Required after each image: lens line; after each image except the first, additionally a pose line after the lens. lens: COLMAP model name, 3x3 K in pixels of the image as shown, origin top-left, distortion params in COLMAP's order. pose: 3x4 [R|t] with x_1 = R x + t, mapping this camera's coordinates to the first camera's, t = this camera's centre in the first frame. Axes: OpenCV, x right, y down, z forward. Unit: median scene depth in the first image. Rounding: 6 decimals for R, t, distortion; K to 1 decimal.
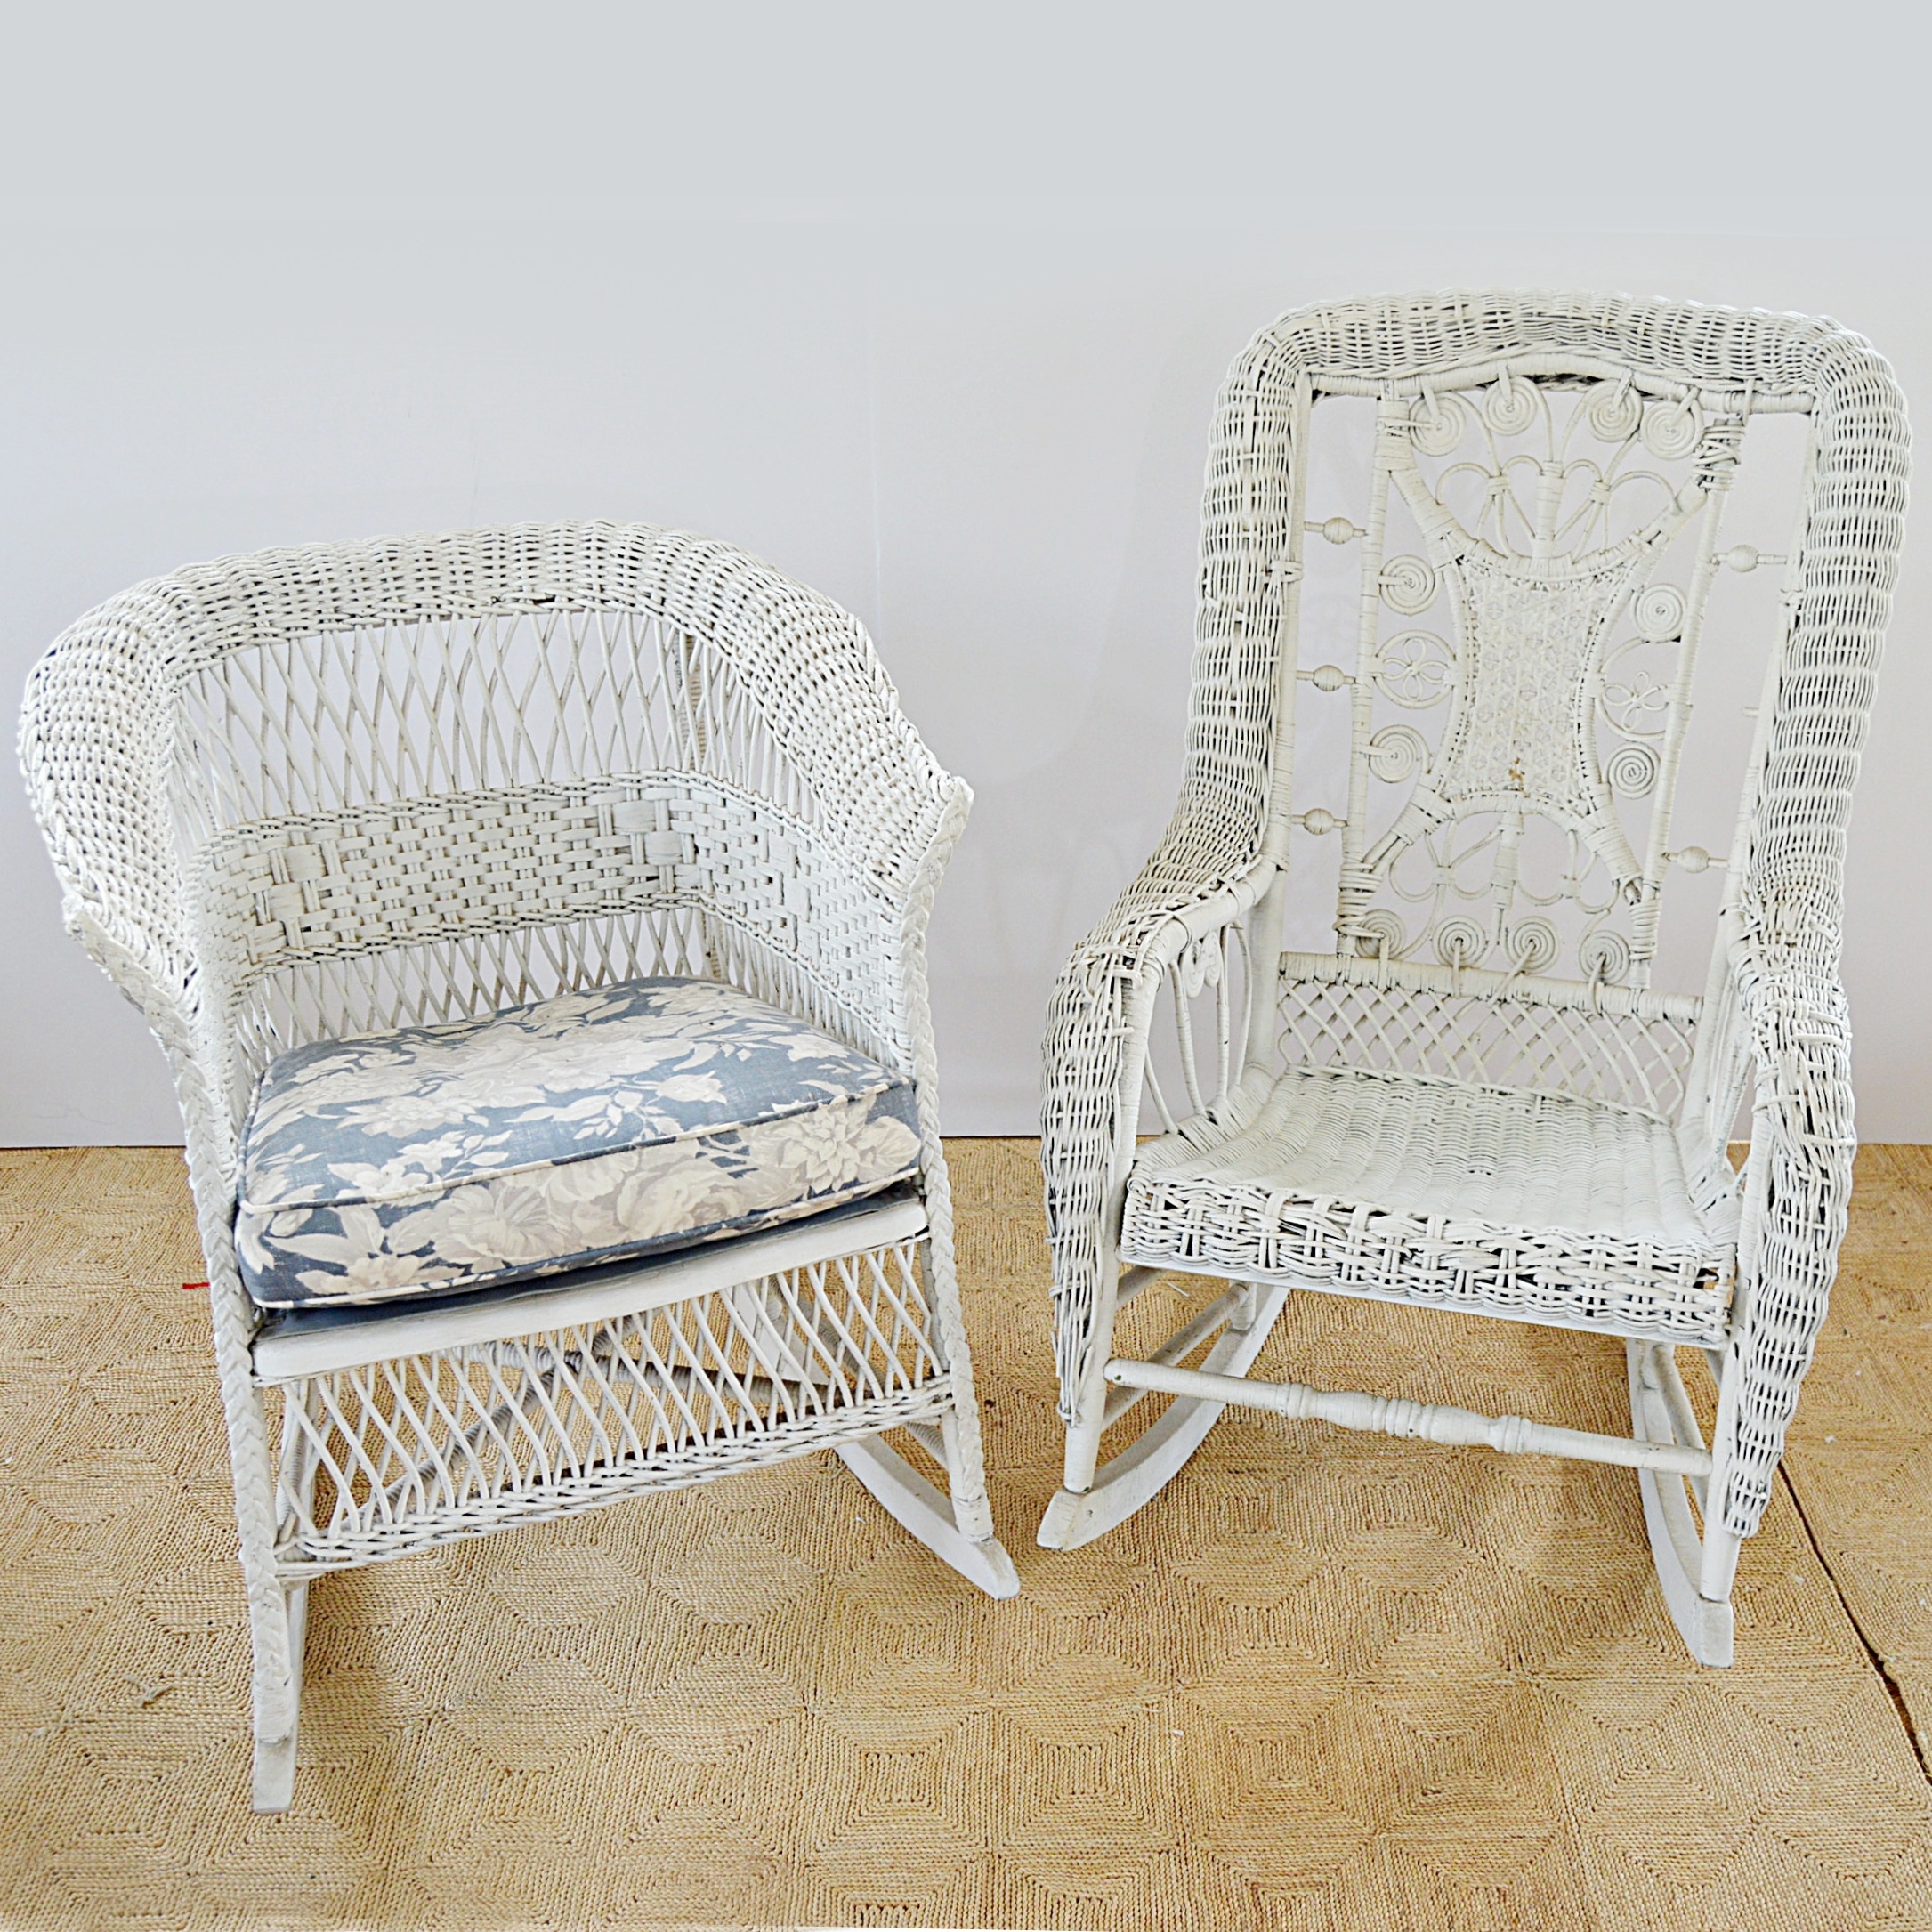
lens RADIAL K [[2209.3, 0, 1119.8], [0, 2209.3, 1035.0], [0, 0, 1]] dist [-0.004915, -0.026095]
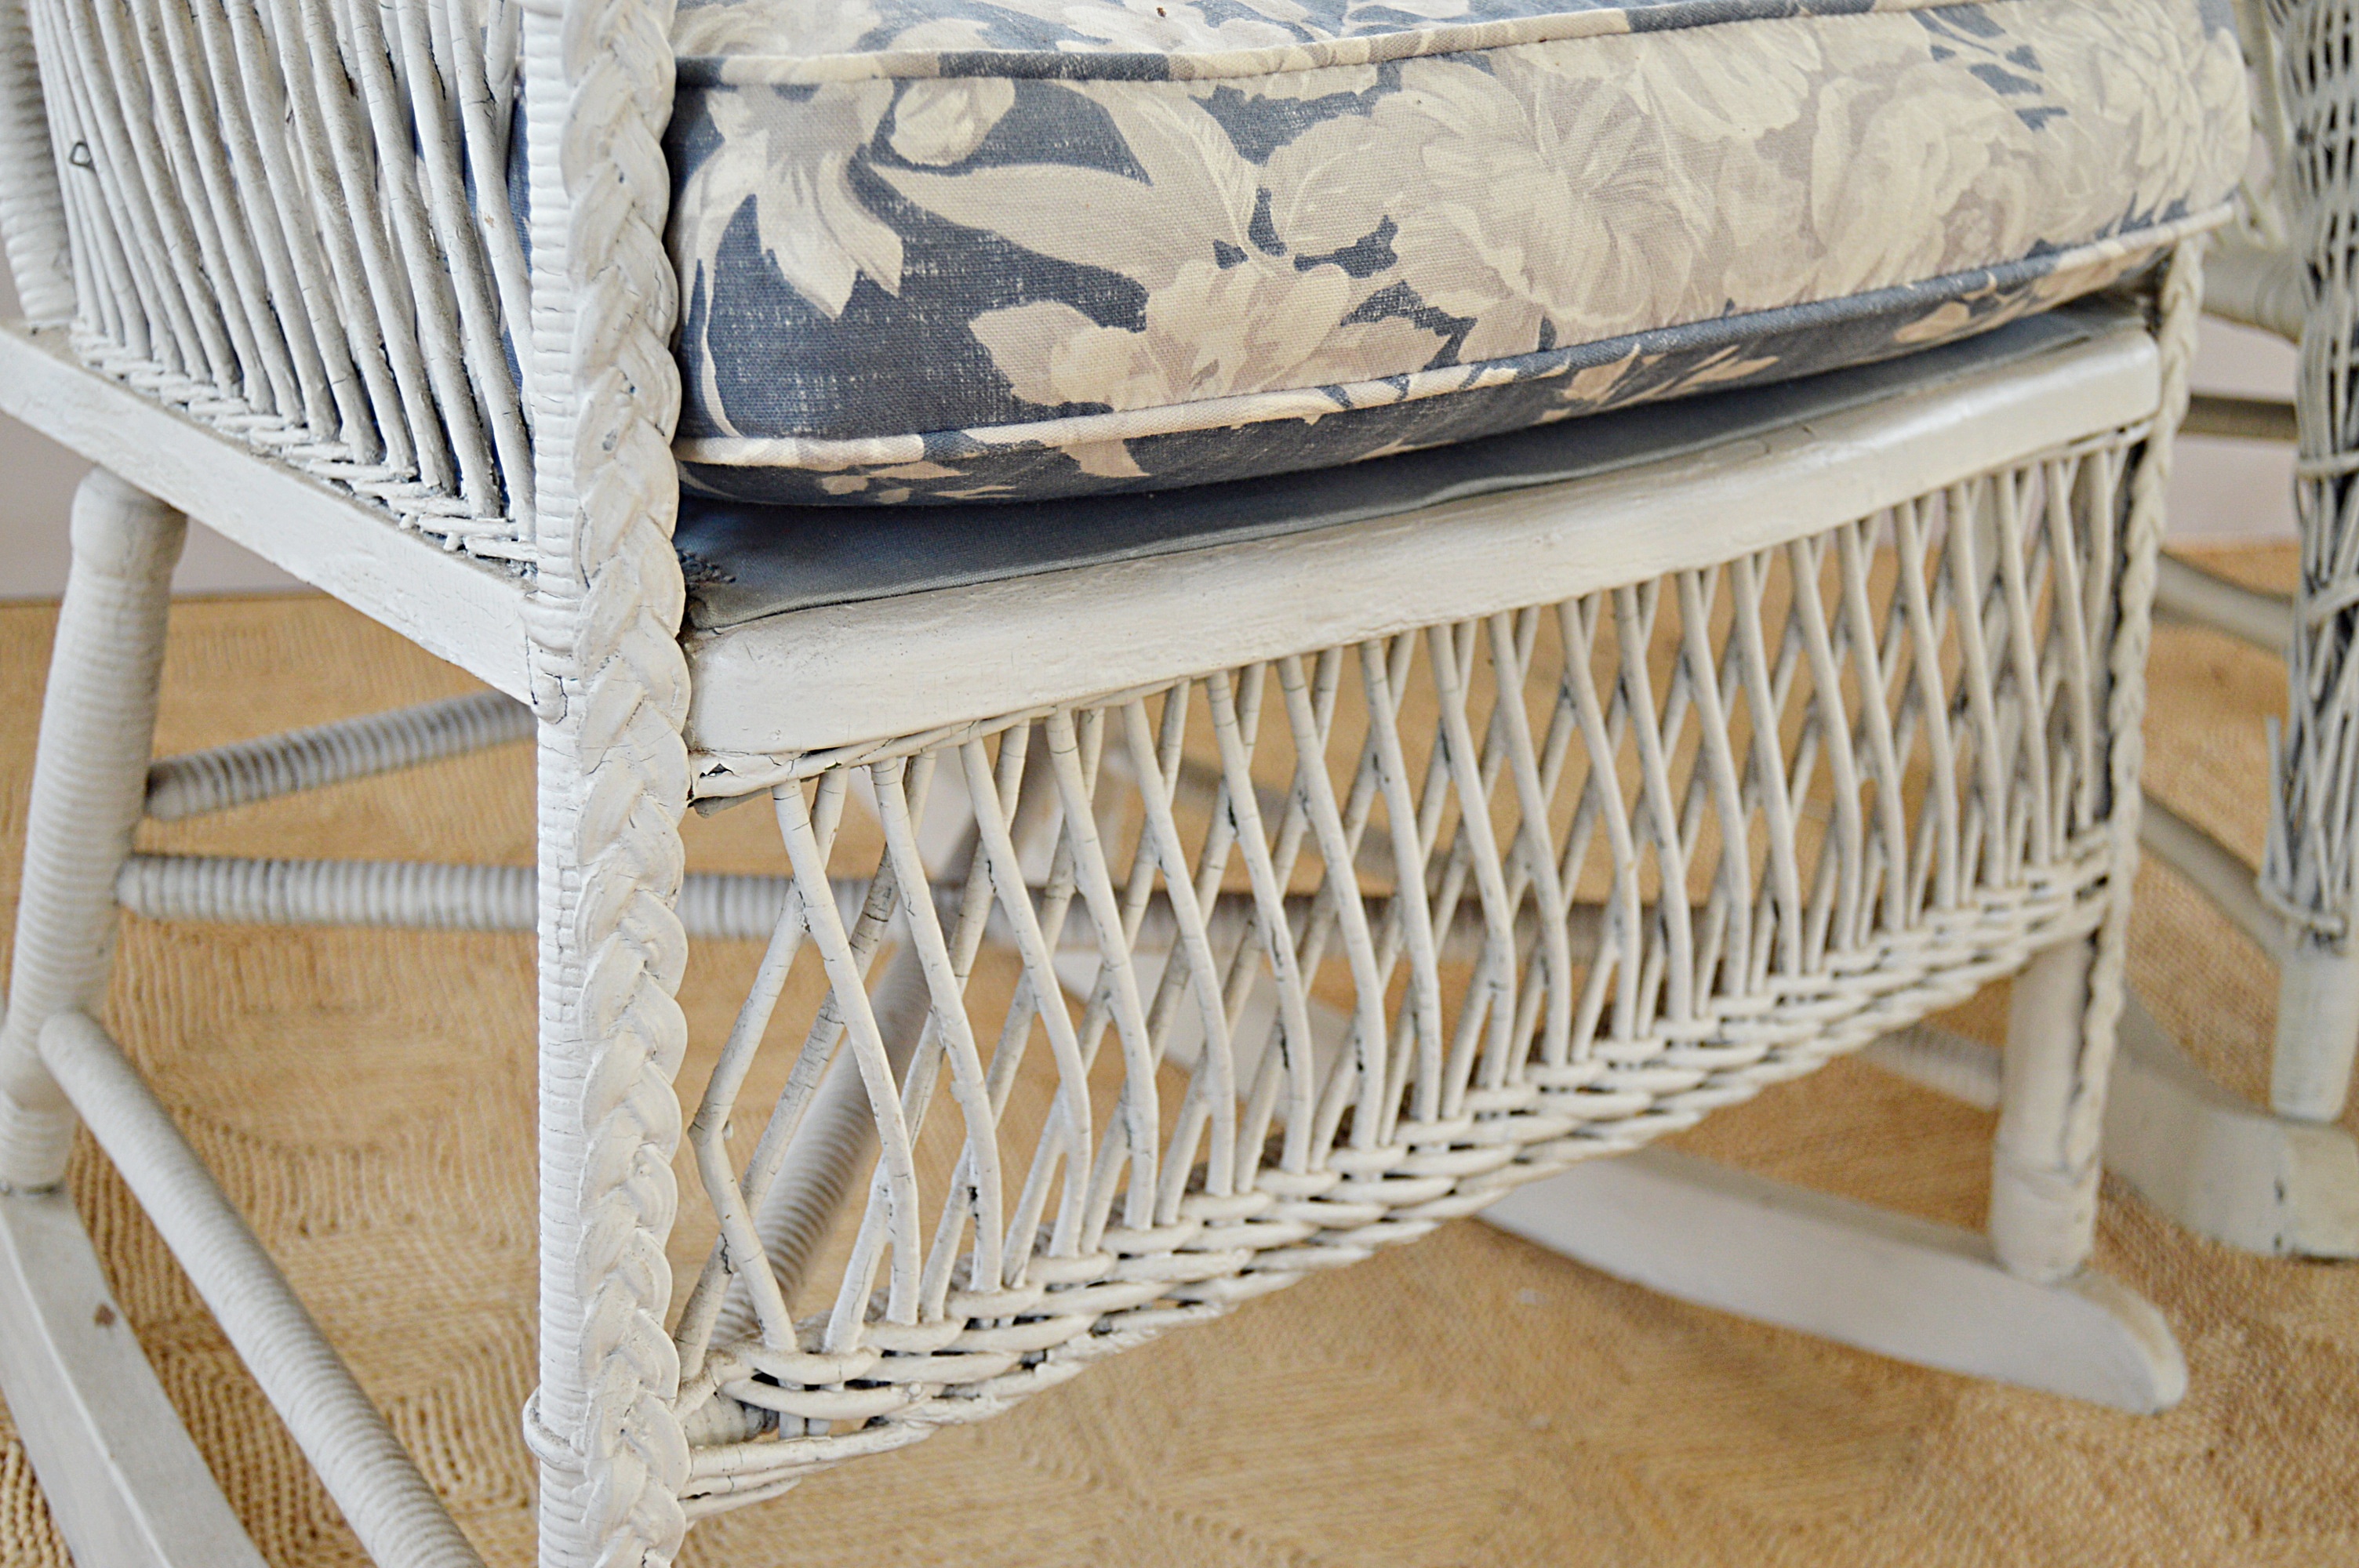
lens RADIAL K [[3139.4, 0, 1179.5], [0, 3139.4, 784.0], [0, 0, 1]] dist [-0.002479, -0.001761]
pose [[0.954650, -0.044398, 0.294400, -0.356072], [0.047859, 0.998844, -0.004557, 0.128959], [-0.293857, 0.018440, 0.955671, 0.482431]]
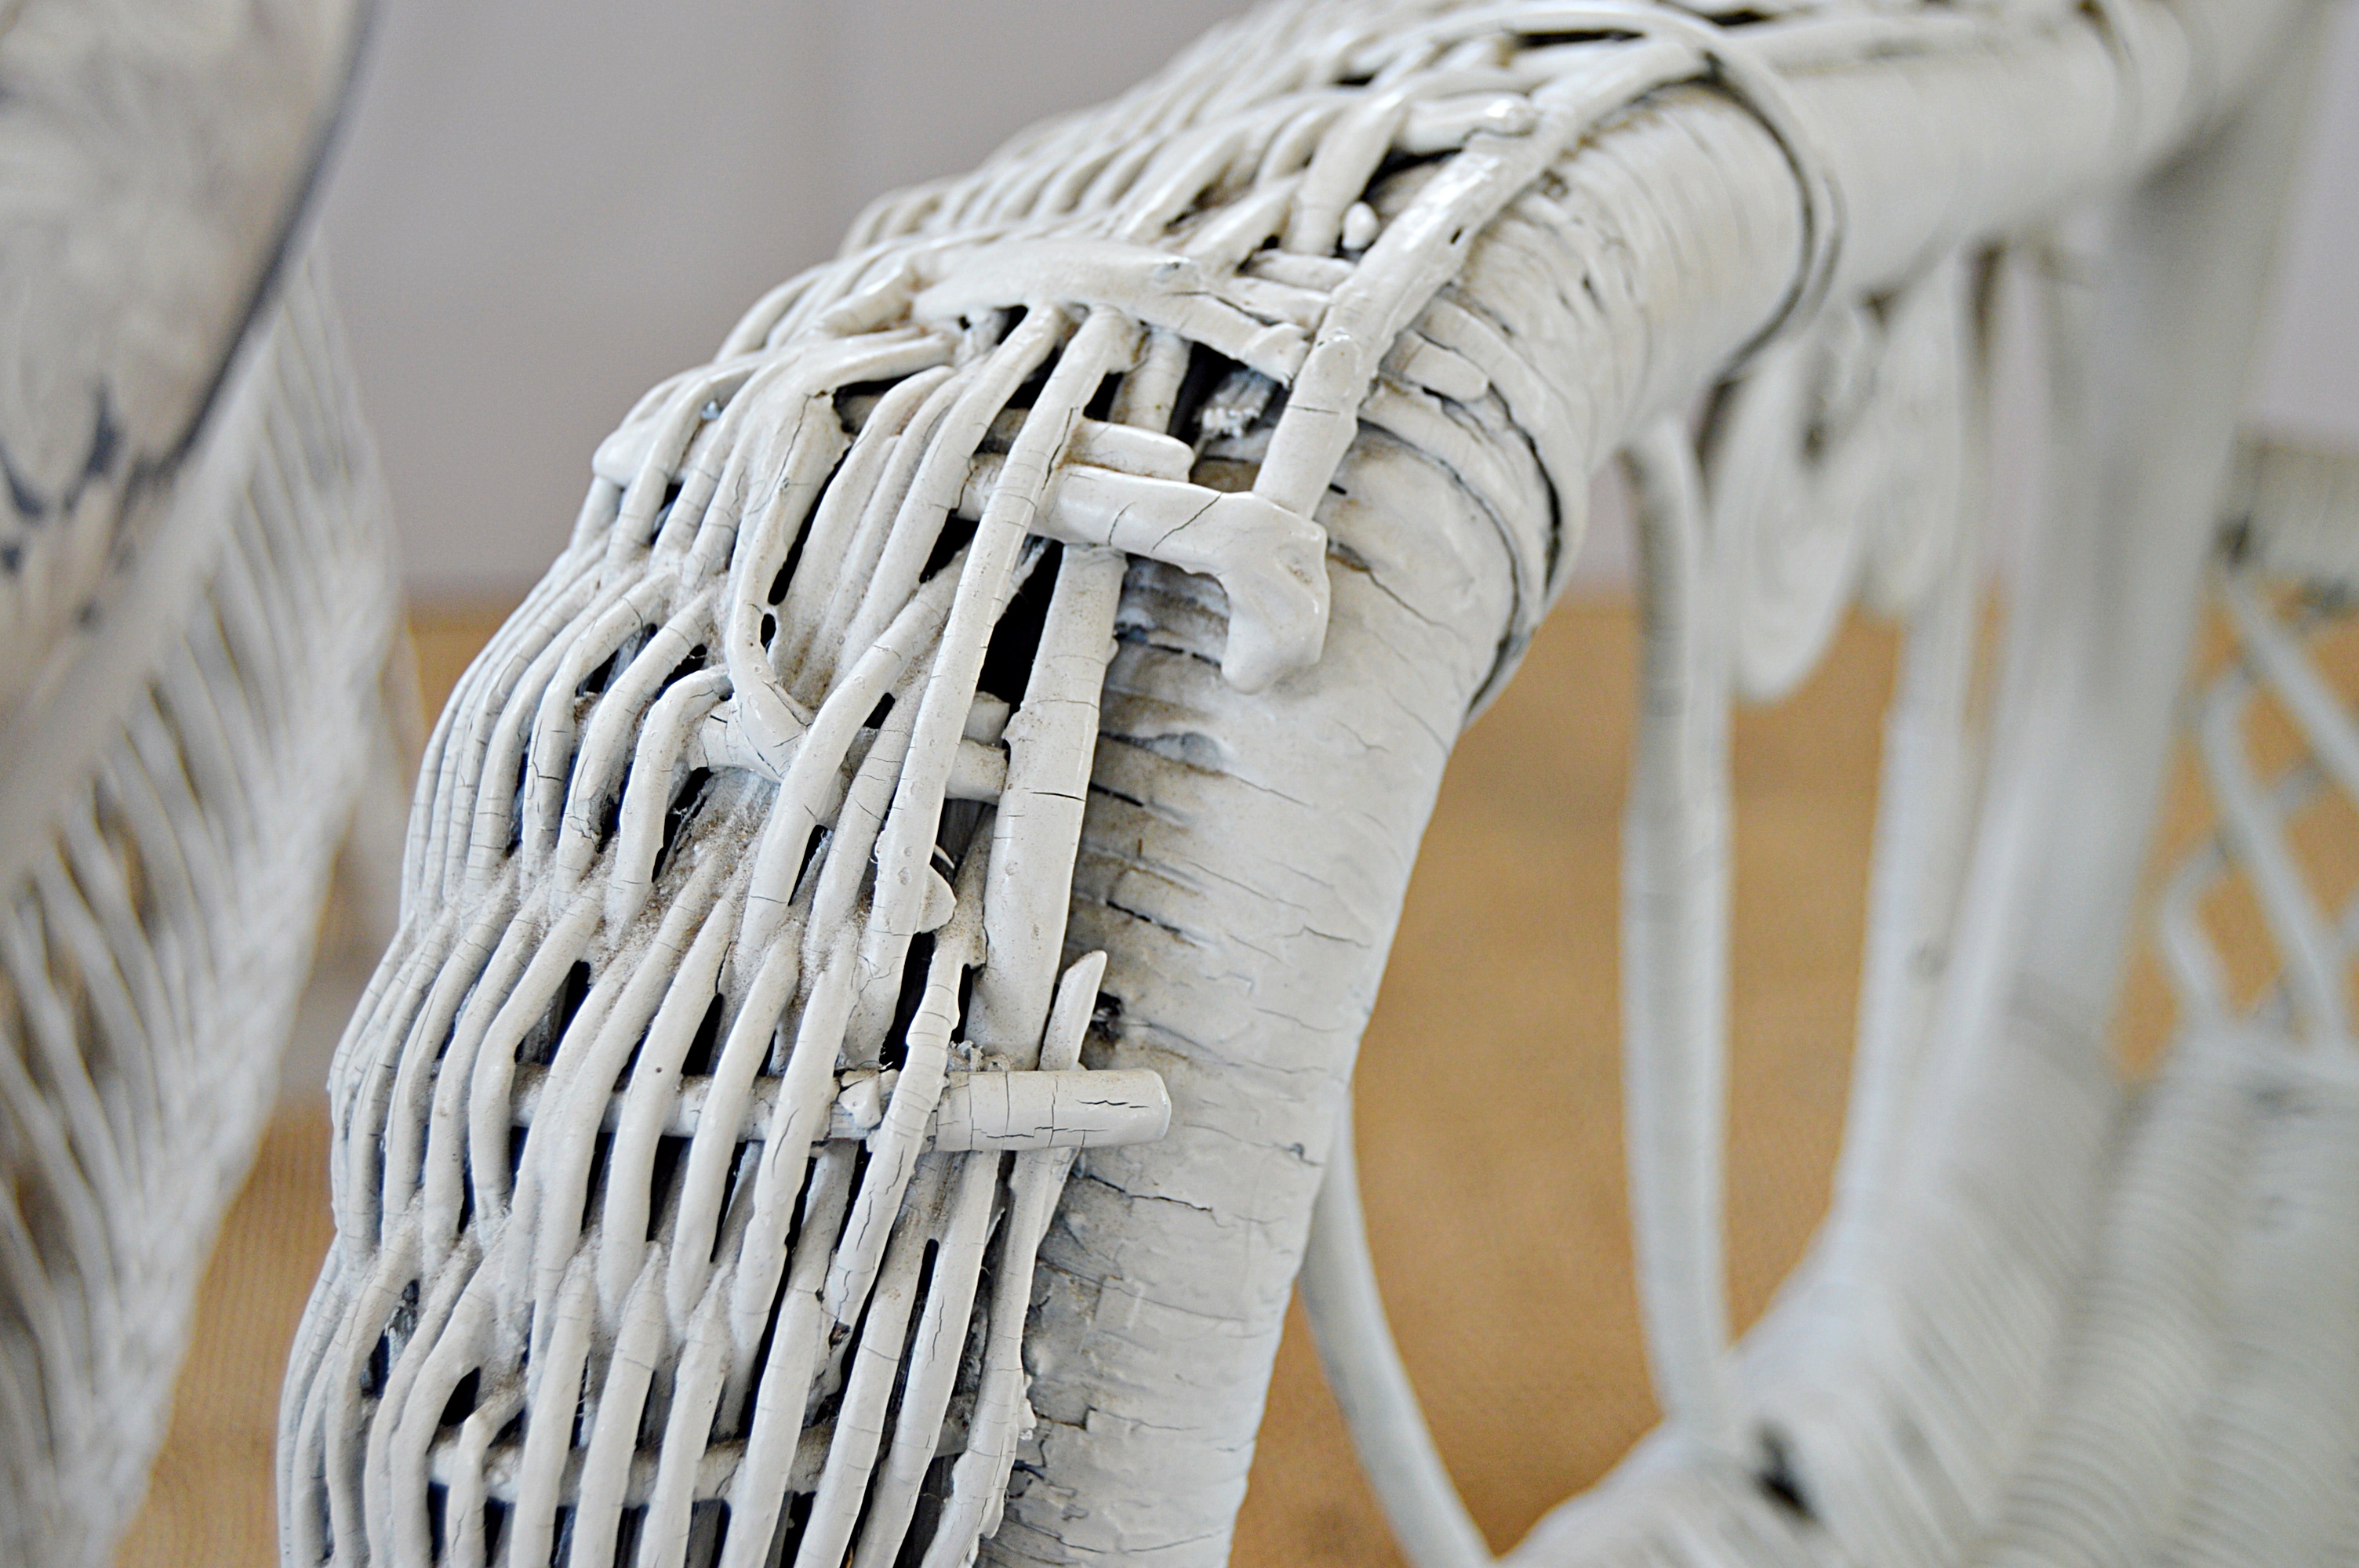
lens RADIAL K [[3450.0, 0, 1179.5], [0, 3450.0, 784.0], [0, 0, 1]] dist [-0.000905, -0.002148]
pose [[0.987390, 0.121752, -0.101179, 0.018707], [-0.112189, 0.989099, 0.095379, -0.027884], [0.111689, -0.082825, 0.990286, 0.760820]]
